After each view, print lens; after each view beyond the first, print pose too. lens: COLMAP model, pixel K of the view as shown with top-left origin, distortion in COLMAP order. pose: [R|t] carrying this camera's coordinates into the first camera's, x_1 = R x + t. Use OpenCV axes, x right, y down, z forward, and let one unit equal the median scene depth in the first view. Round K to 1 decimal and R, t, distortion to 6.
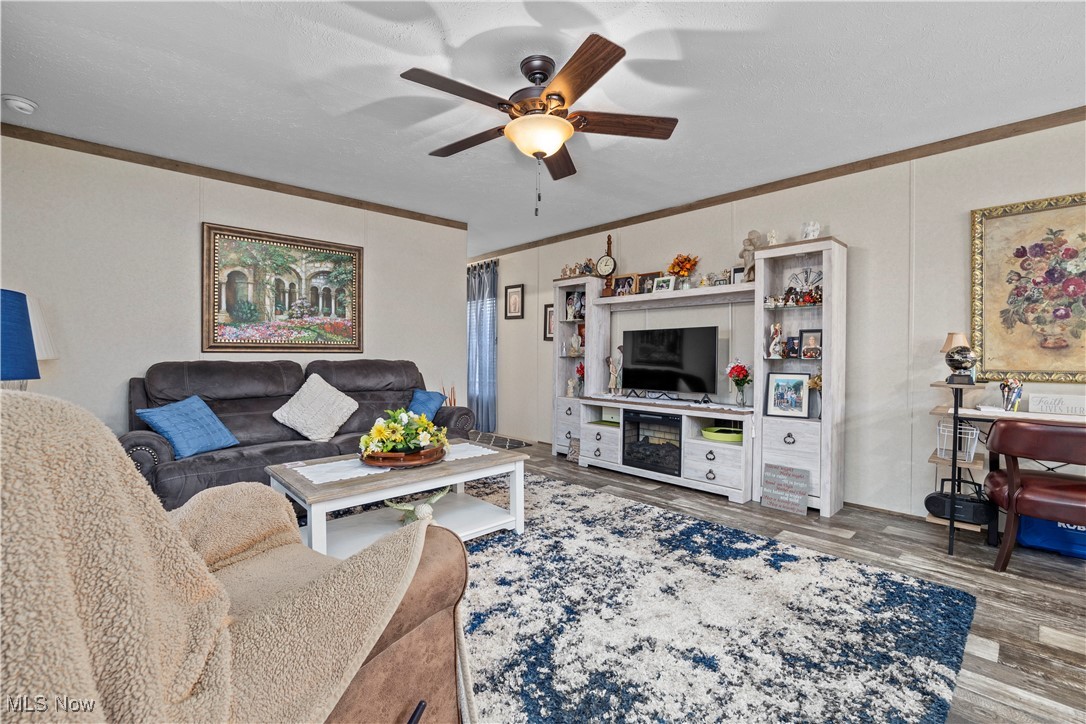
lens RADIAL K [[500.1, 0, 569.6], [0, 500.1, 348.8], [0, 0, 1]] dist [-0.022047, -0.000129]
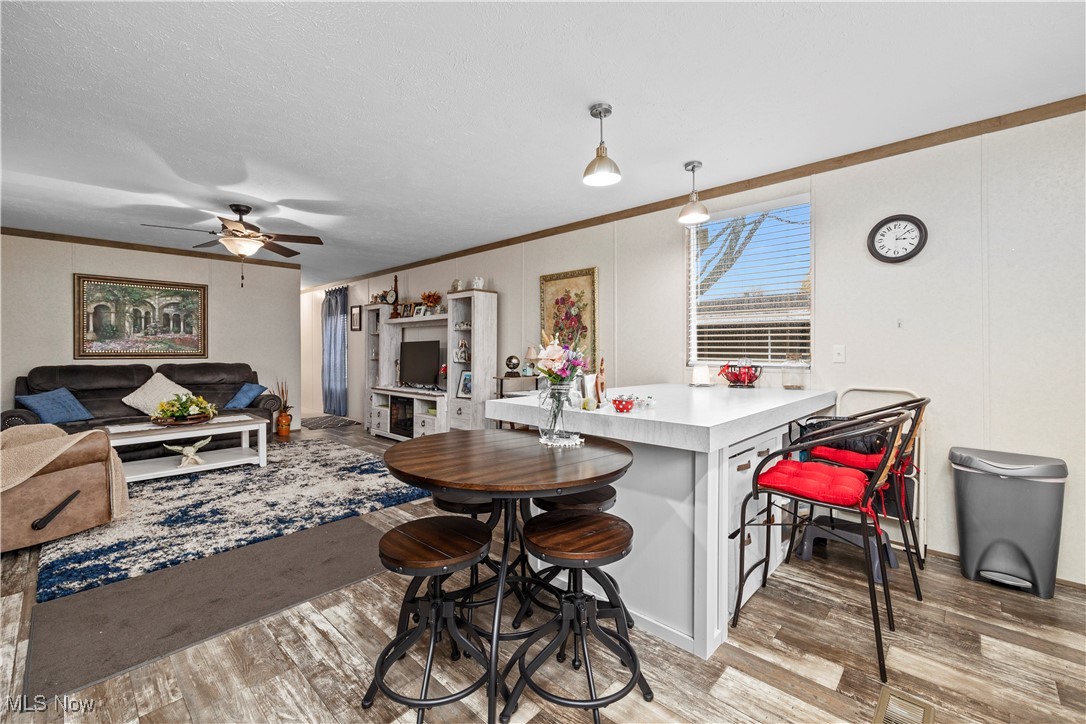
lens RADIAL K [[443.9, 0, 526.9], [0, 443.9, 347.0], [0, 0, 1]] dist [-0.001229, 0.000152]
pose [[0.997766, -0.002045, 0.066778, 0.523123], [0.002275, 0.999992, -0.003359, -0.021958], [-0.066771, 0.003503, 0.997762, -0.425446]]
